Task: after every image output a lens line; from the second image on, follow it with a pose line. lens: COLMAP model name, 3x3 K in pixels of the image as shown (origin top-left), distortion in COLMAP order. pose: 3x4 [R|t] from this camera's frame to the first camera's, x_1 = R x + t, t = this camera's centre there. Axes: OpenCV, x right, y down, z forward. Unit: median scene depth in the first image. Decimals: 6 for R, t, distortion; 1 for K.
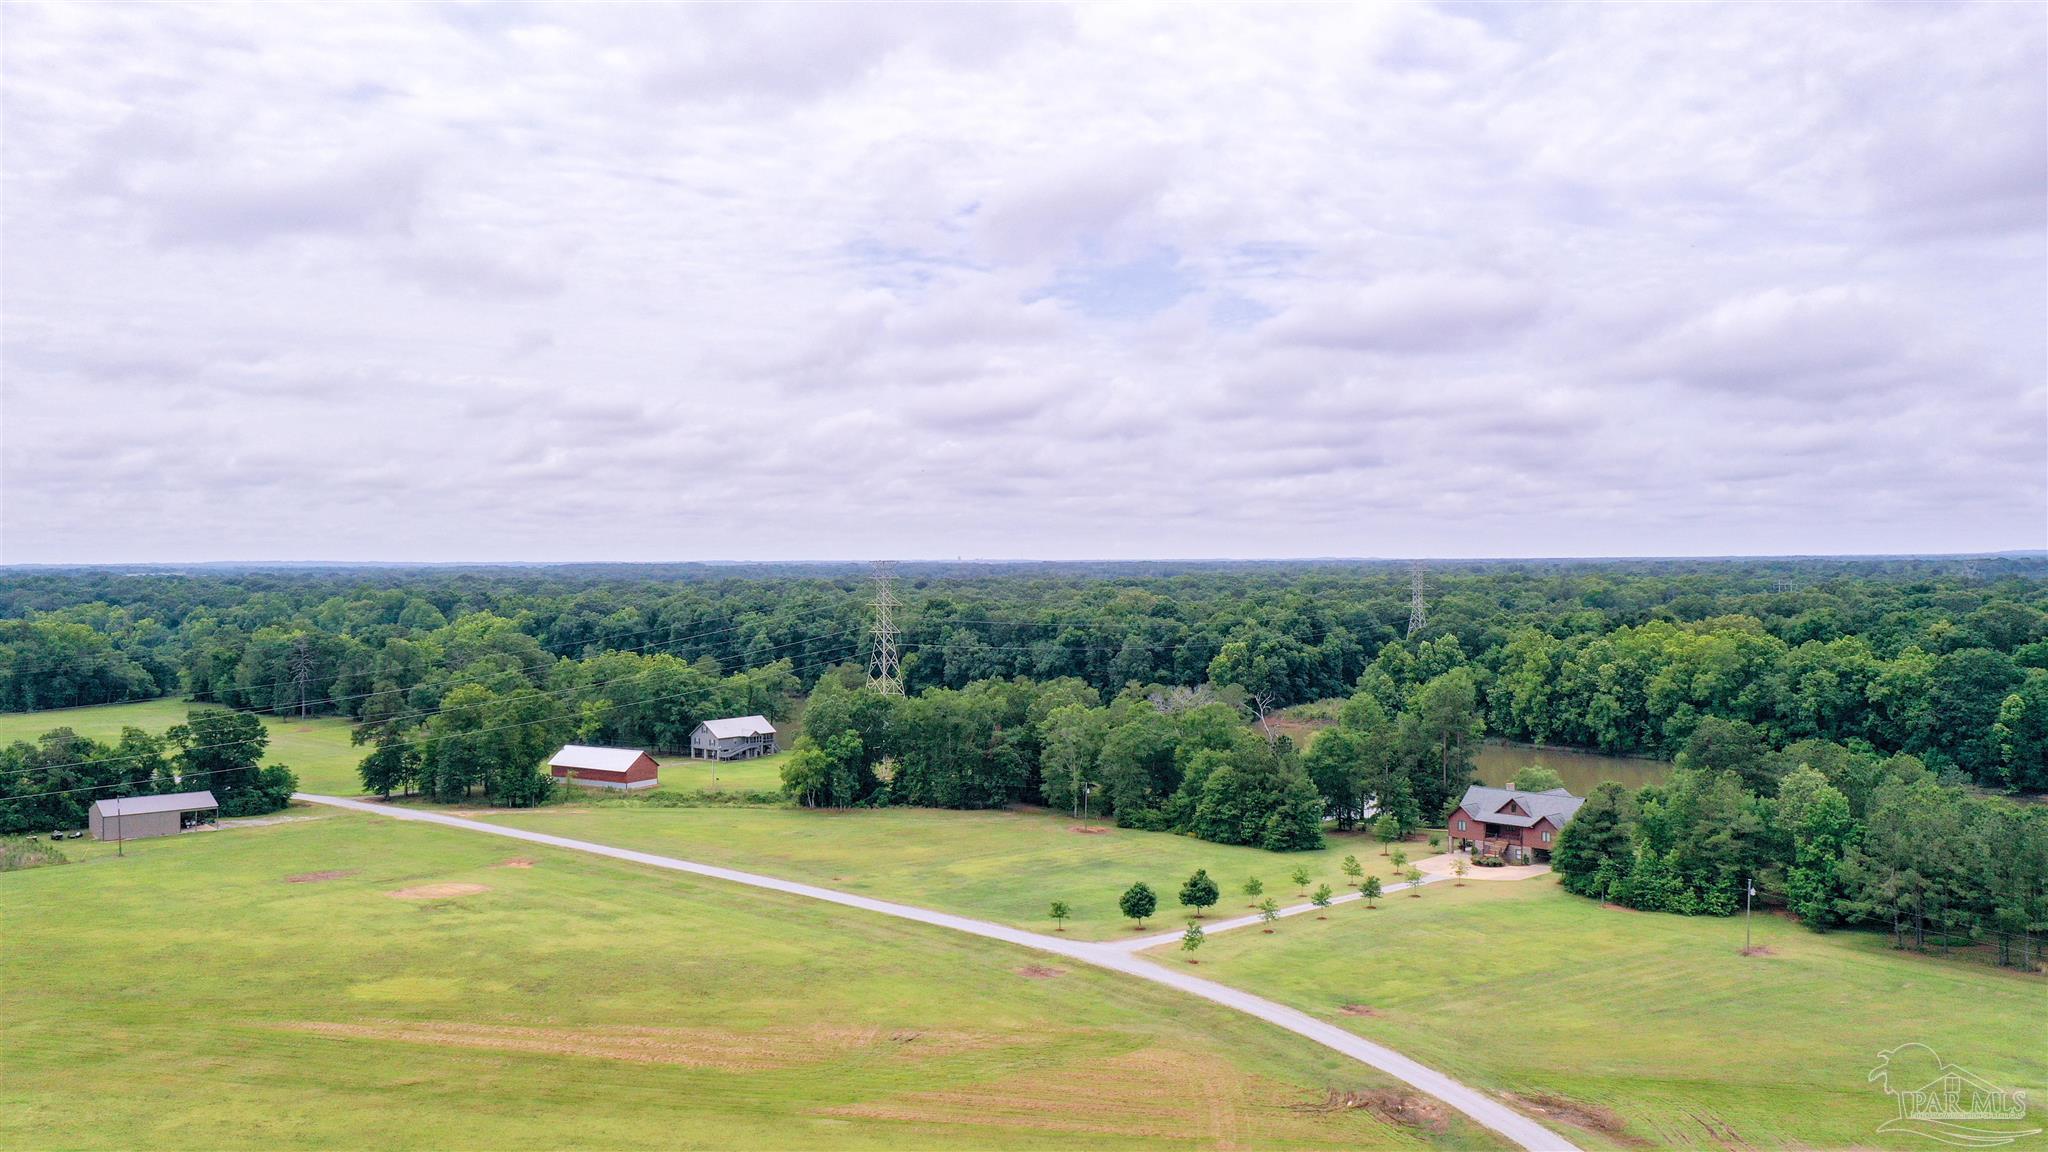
lens RADIAL K [[1581.3, 0, 1024.0], [0, 1581.3, 576.0], [0, 0, 1]] dist [0.002531, 0.000323]
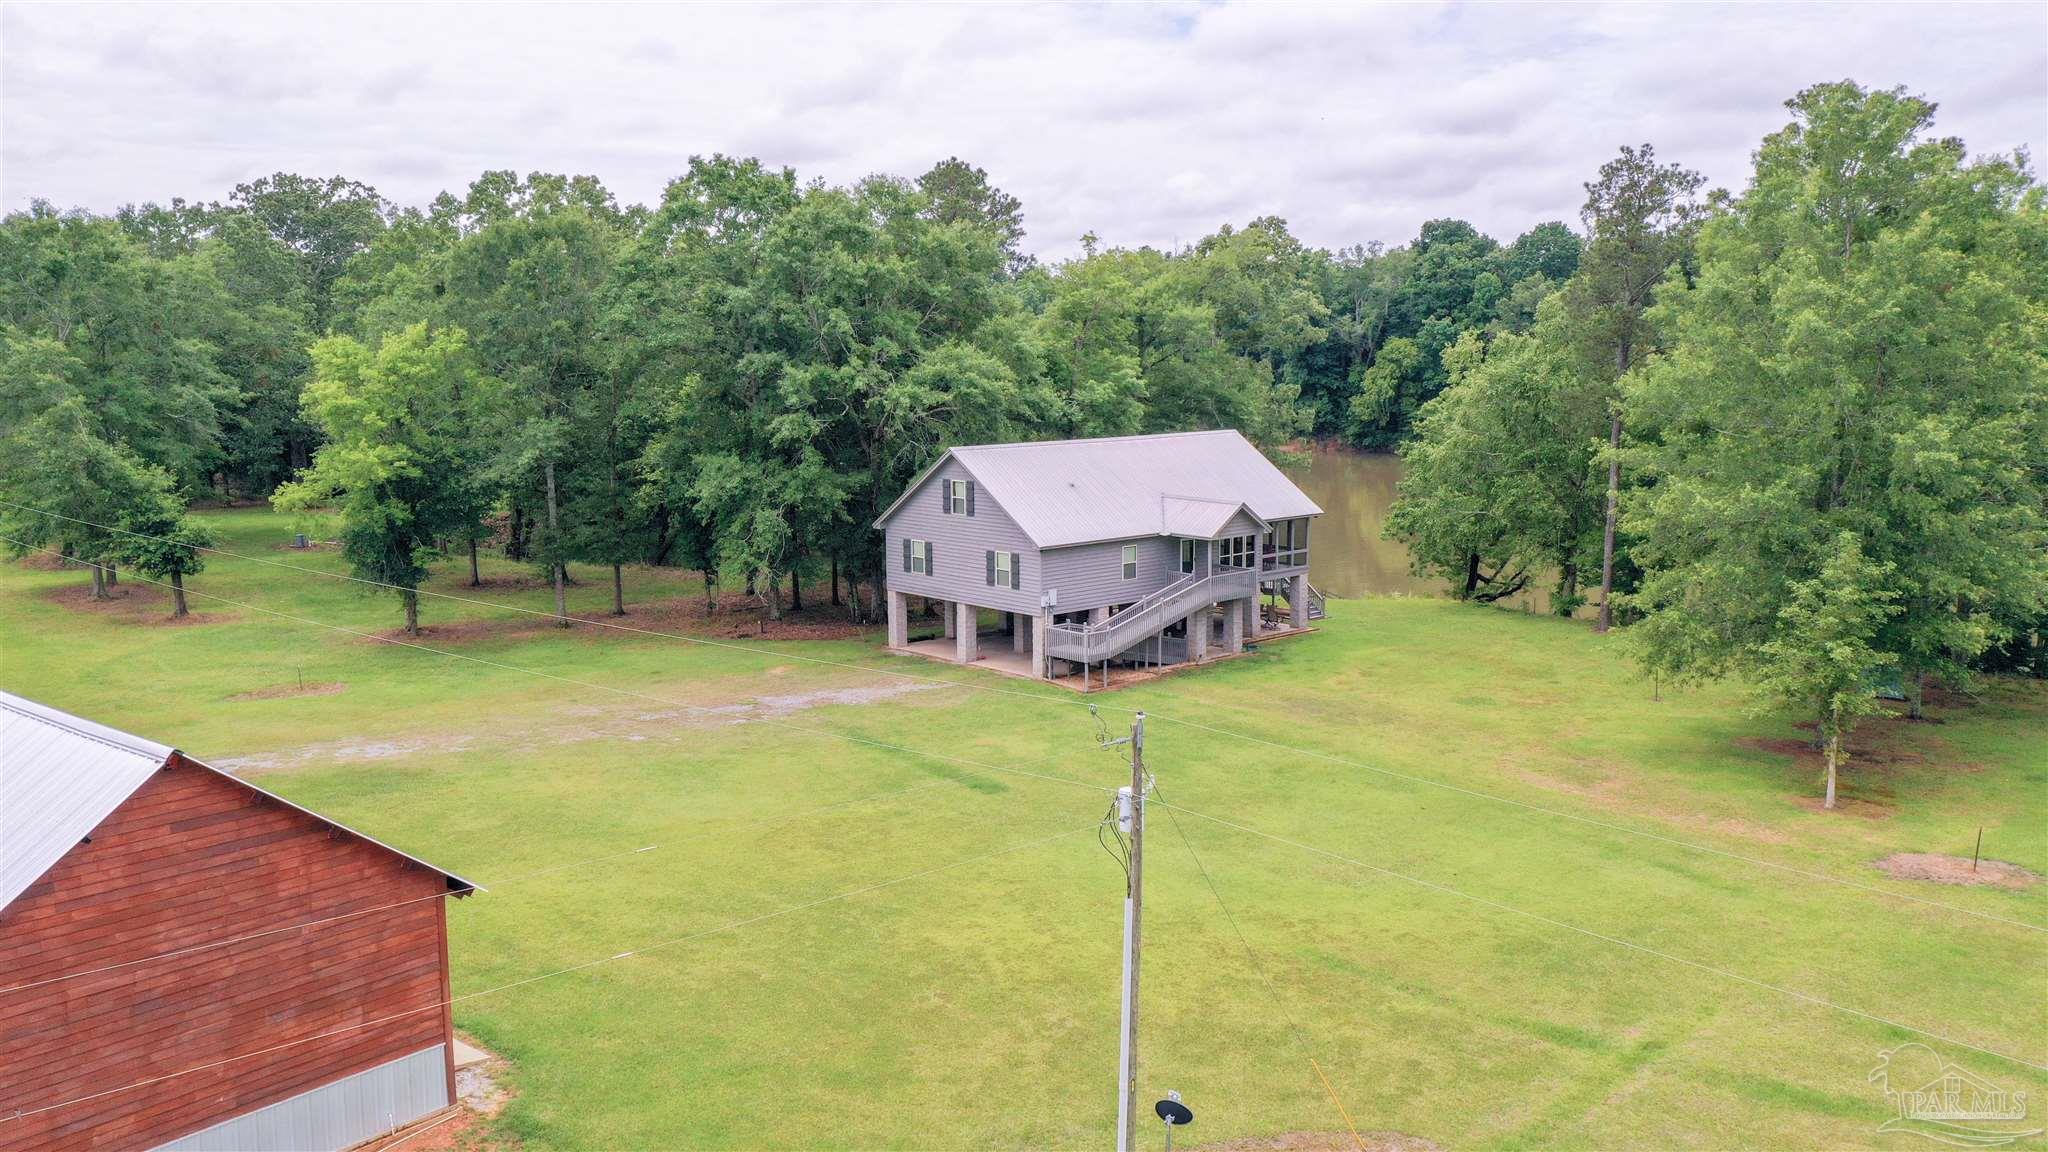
lens RADIAL K [[1581.3, 0, 1024.0], [0, 1581.3, 576.0], [0, 0, 1]] dist [0.002531, 0.000323]
pose [[0.990449, 0.020987, -0.136274, -0.169730], [-0.002286, 0.990711, 0.135962, 0.081826], [0.137862, -0.134352, 0.981297, 0.822199]]
